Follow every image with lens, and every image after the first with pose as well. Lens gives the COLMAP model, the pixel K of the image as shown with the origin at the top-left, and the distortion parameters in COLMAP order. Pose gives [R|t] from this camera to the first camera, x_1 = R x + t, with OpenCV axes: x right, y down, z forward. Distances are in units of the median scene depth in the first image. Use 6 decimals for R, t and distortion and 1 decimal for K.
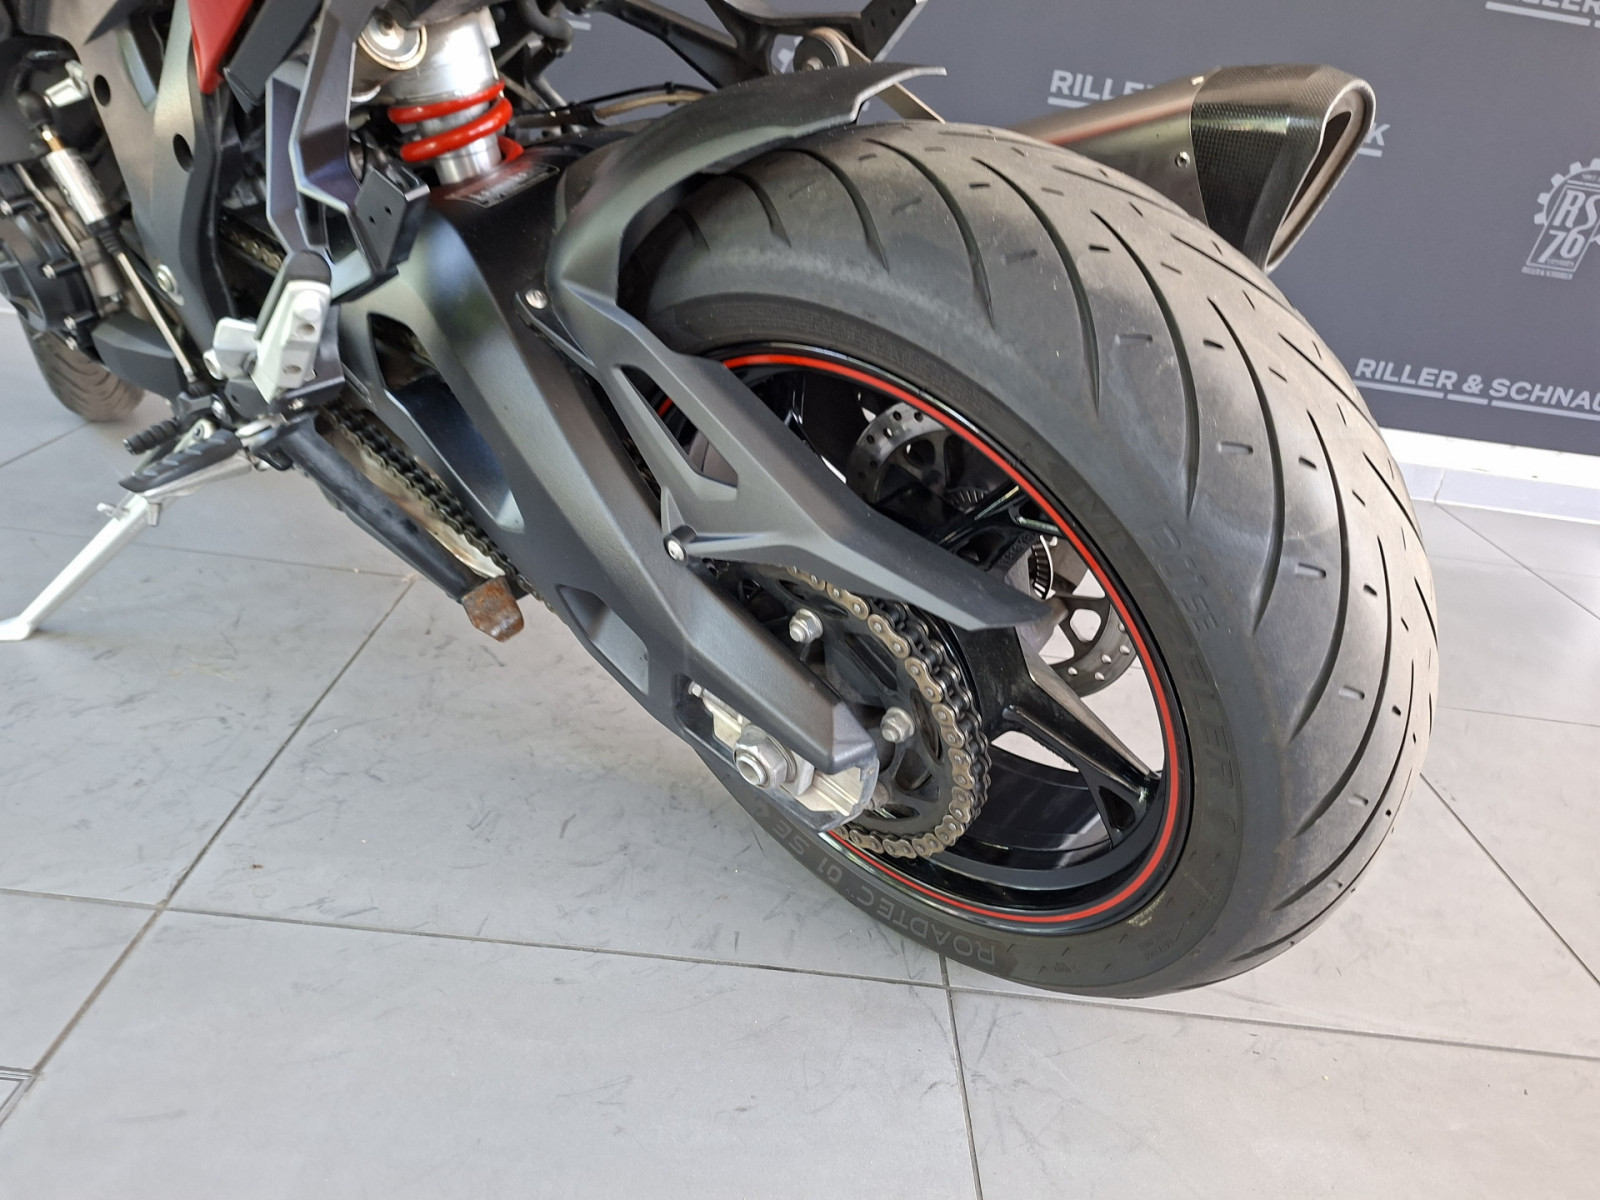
lens RADIAL K [[1077.9, 0, 808.0], [0, 1077.9, 613.5], [0, 0, 1]] dist [0.047837, -0.047646]
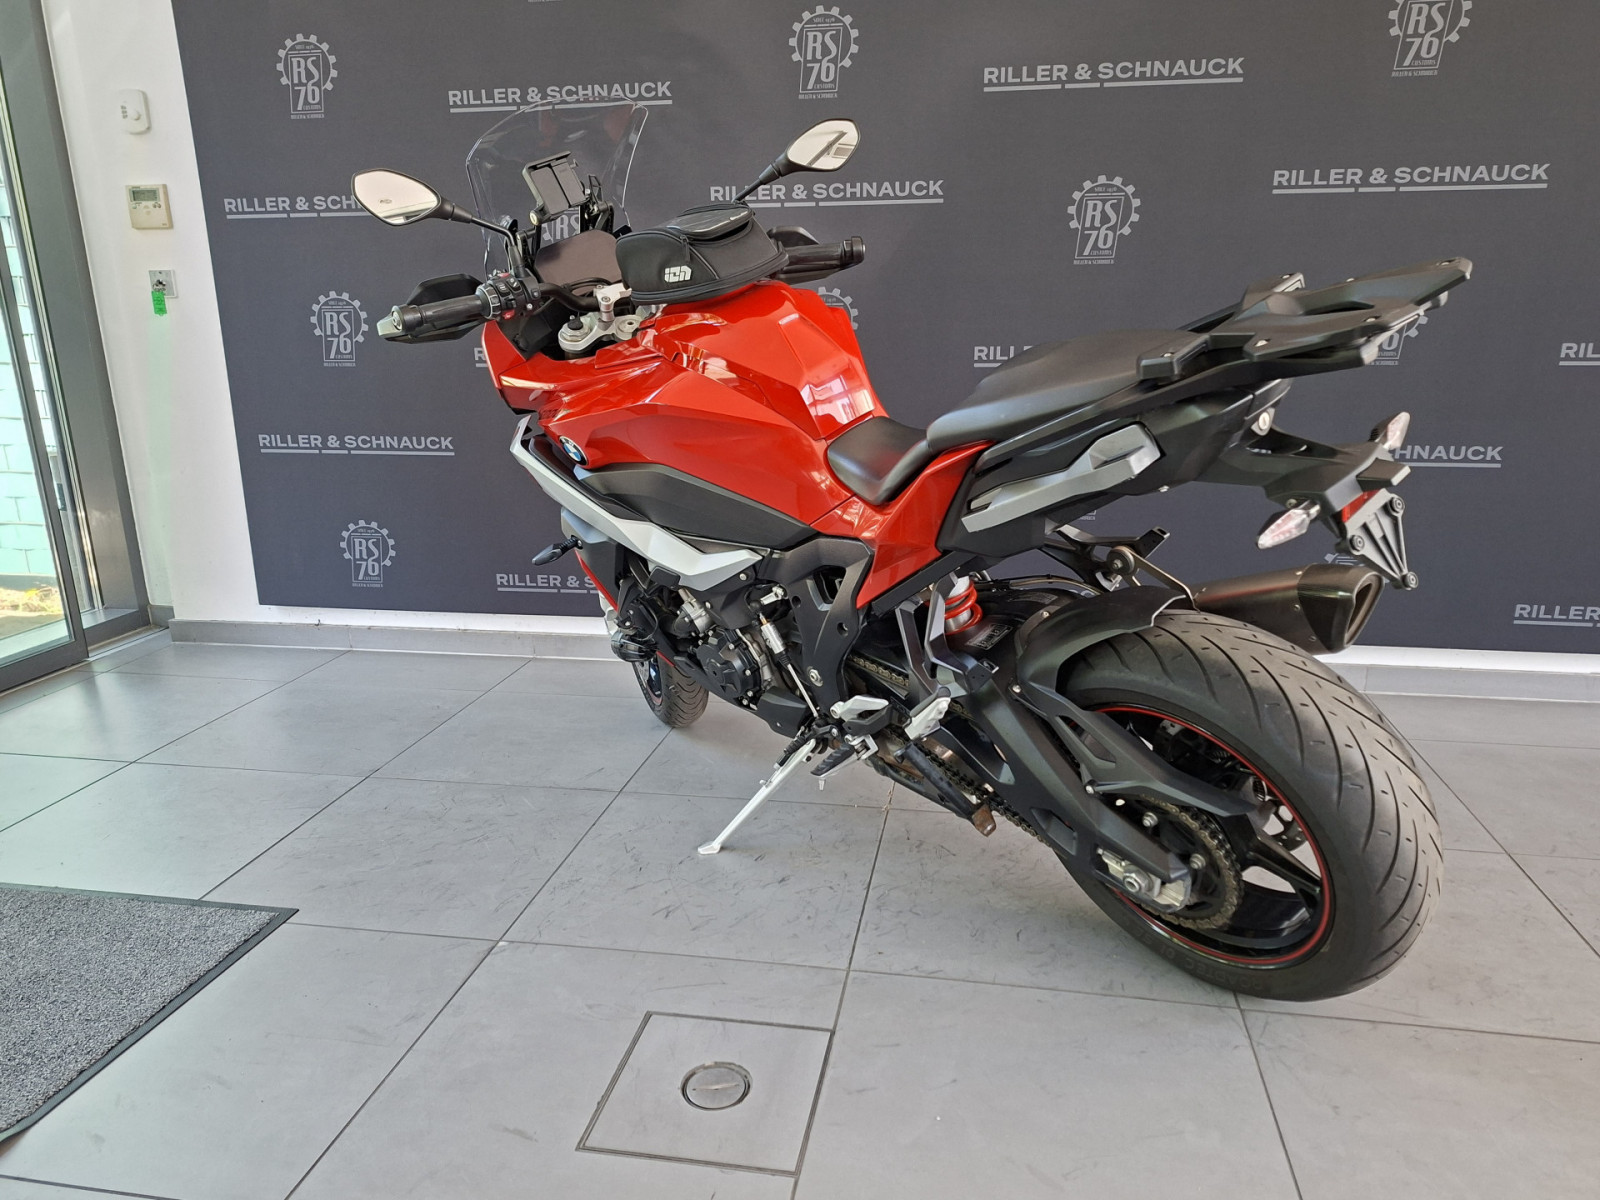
lens RADIAL K [[1077.9, 0, 807.1], [0, 1077.9, 621.4], [0, 0, 1]] dist [0.047837, -0.047646]
pose [[0.972750, -0.094918, -0.211539, -0.146017], [0.052448, 0.978796, -0.198008, 0.013580], [0.225848, 0.181517, 0.957102, -1.159360]]
